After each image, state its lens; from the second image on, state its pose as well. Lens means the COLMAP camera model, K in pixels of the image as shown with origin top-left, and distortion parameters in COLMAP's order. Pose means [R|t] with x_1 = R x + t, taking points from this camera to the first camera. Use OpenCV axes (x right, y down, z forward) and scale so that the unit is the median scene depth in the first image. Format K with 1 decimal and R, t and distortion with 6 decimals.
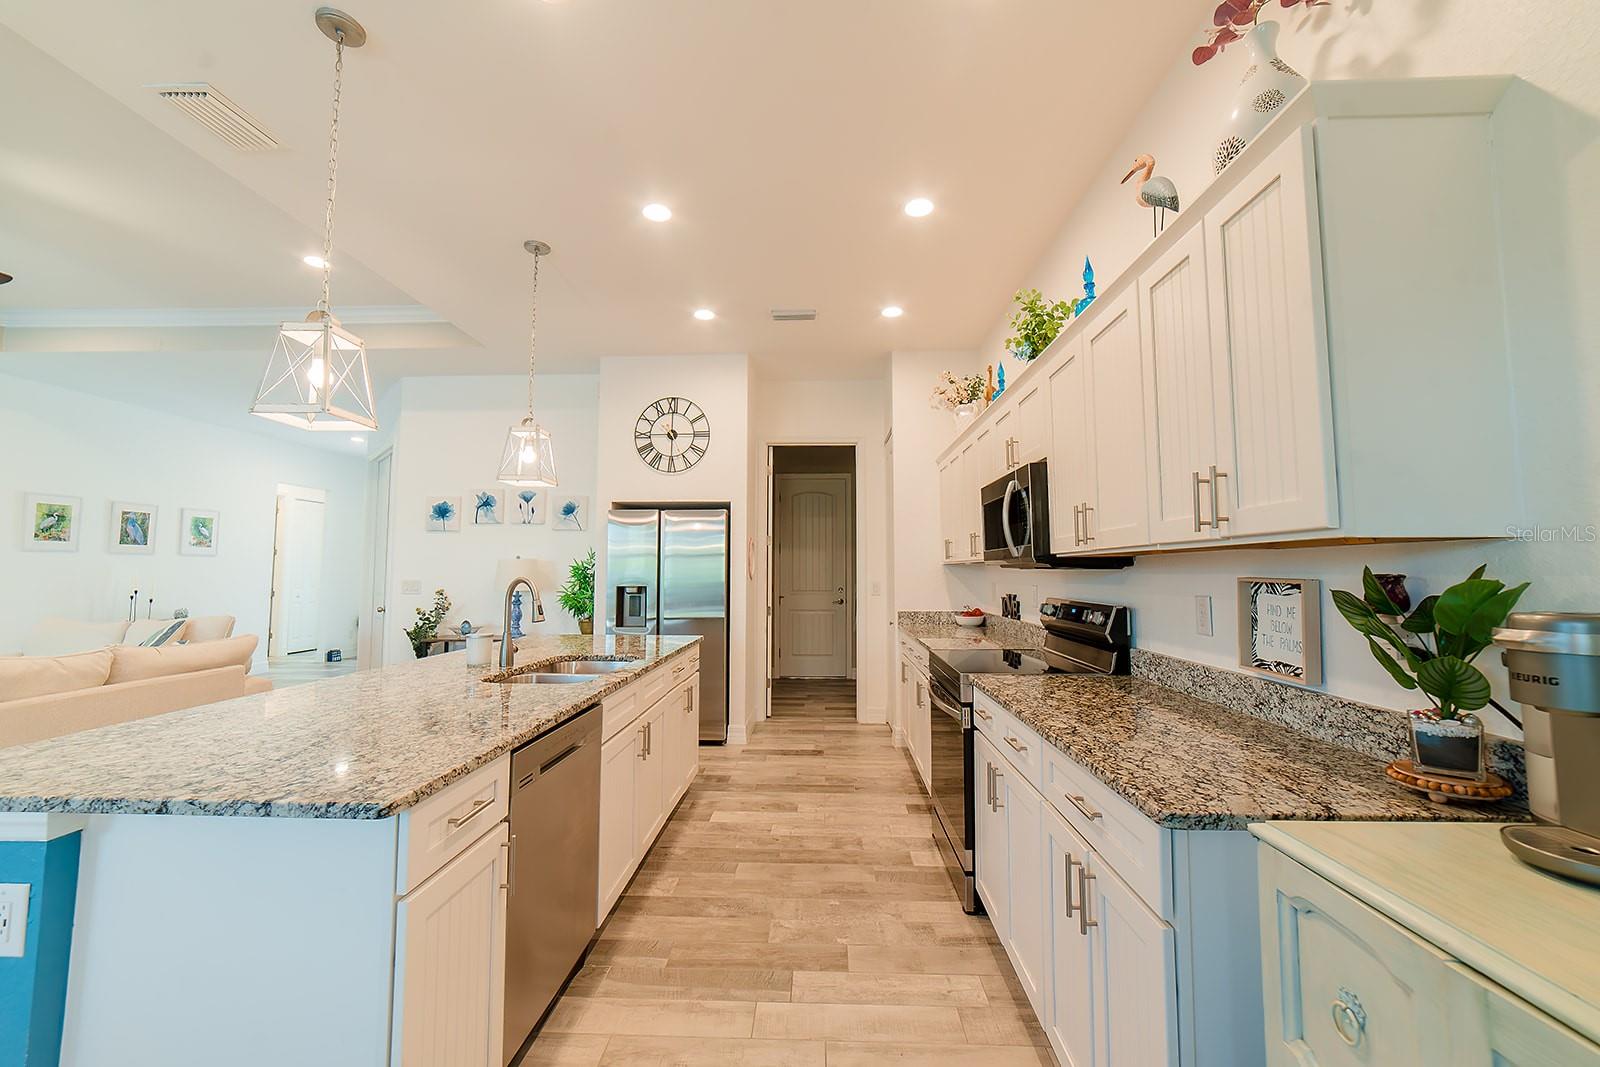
lens RADIAL K [[625.9, 0, 804.7], [0, 625.9, 530.4], [0, 0, 1]] dist [-0.018789, 0.006405]
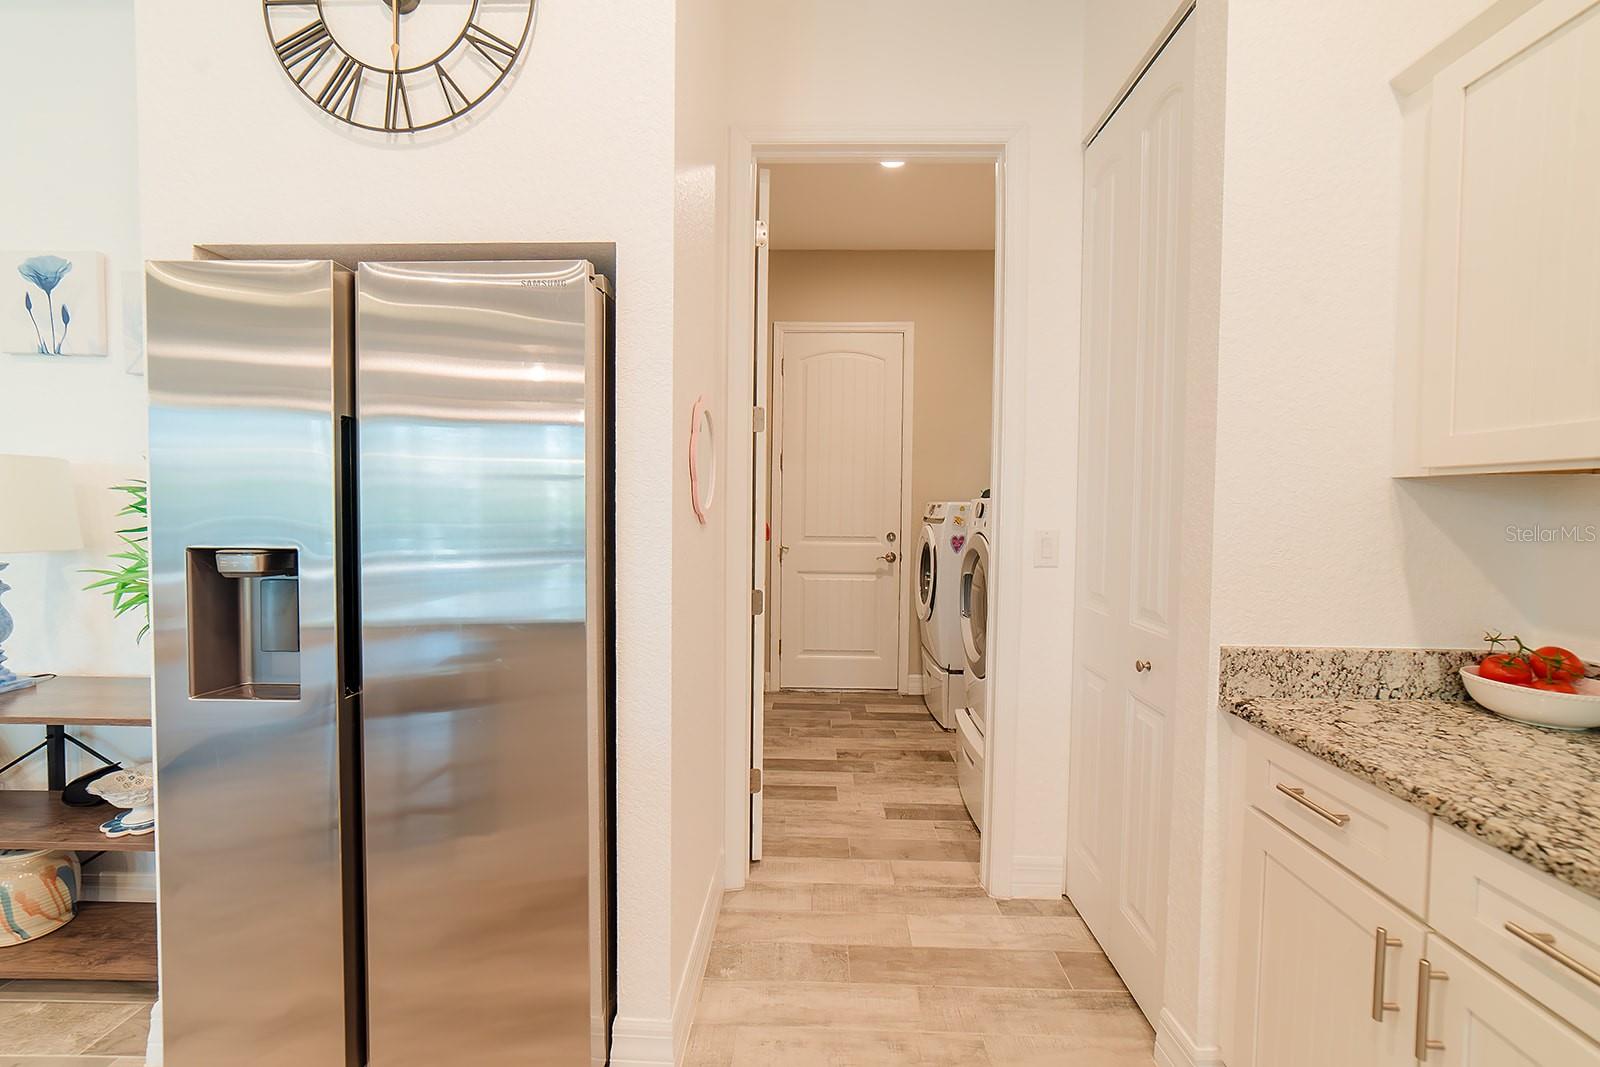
lens RADIAL K [[625.9, 0, 803.6], [0, 625.9, 527.5], [0, 0, 1]] dist [-0.018789, 0.006405]
pose [[0.999945, 0.009068, 0.005250, -0.035941], [-0.009548, 0.994930, 0.100119, 0.049907], [-0.004315, -0.100164, 0.994962, 0.710562]]
